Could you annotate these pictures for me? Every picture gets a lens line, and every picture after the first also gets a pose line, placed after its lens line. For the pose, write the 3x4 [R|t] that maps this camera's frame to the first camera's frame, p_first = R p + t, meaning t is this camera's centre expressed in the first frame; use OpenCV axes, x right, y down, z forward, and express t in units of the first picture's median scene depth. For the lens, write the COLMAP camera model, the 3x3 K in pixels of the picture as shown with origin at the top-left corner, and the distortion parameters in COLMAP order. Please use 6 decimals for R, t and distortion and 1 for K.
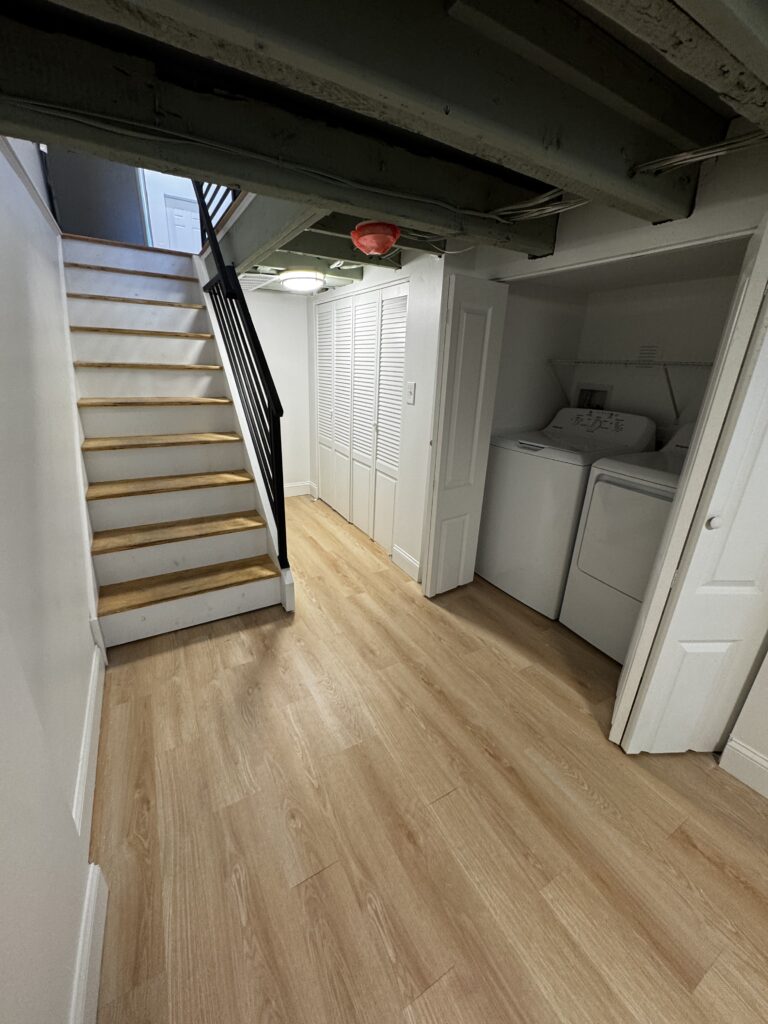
lens RADIAL K [[407.9, 0, 384.0], [0, 407.9, 512.0], [0, 0, 1]] dist [-0.003244, 0.000077]
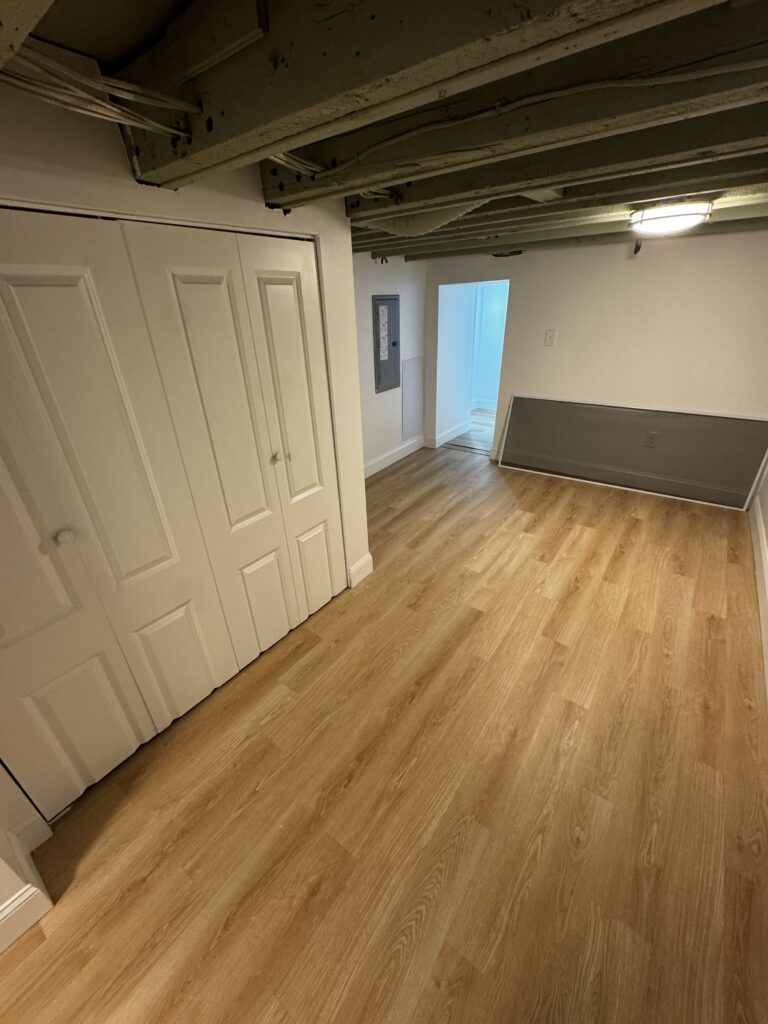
lens RADIAL K [[407.9, 0, 384.0], [0, 407.9, 512.0], [0, 0, 1]] dist [-0.003244, 0.000077]
pose [[-0.402125, -0.439739, 0.803072, -0.312300], [0.331011, 0.747963, 0.575311, -0.385453], [-0.853655, 0.497173, -0.155217, 0.756255]]
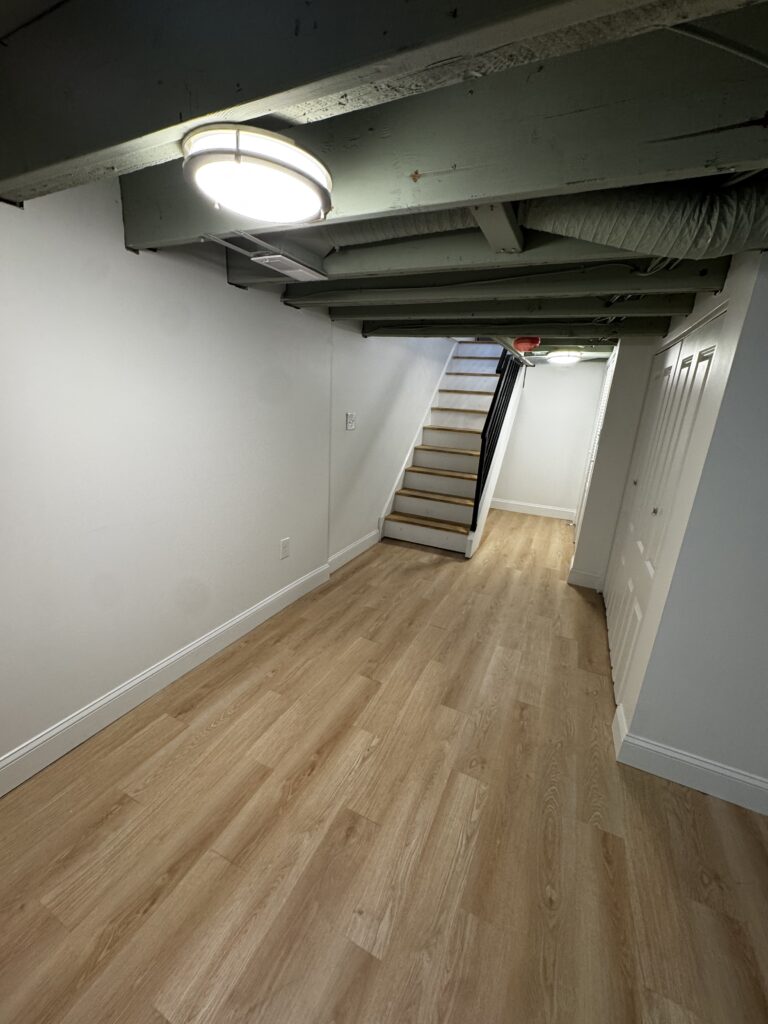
lens RADIAL K [[407.9, 0, 384.0], [0, 407.9, 512.0], [0, 0, 1]] dist [-0.003244, 0.000077]
pose [[0.575262, 0.223991, -0.786703, 0.956052], [-0.316457, 0.947827, 0.038463, 0.134177], [0.754274, 0.226832, 0.616132, -0.336249]]
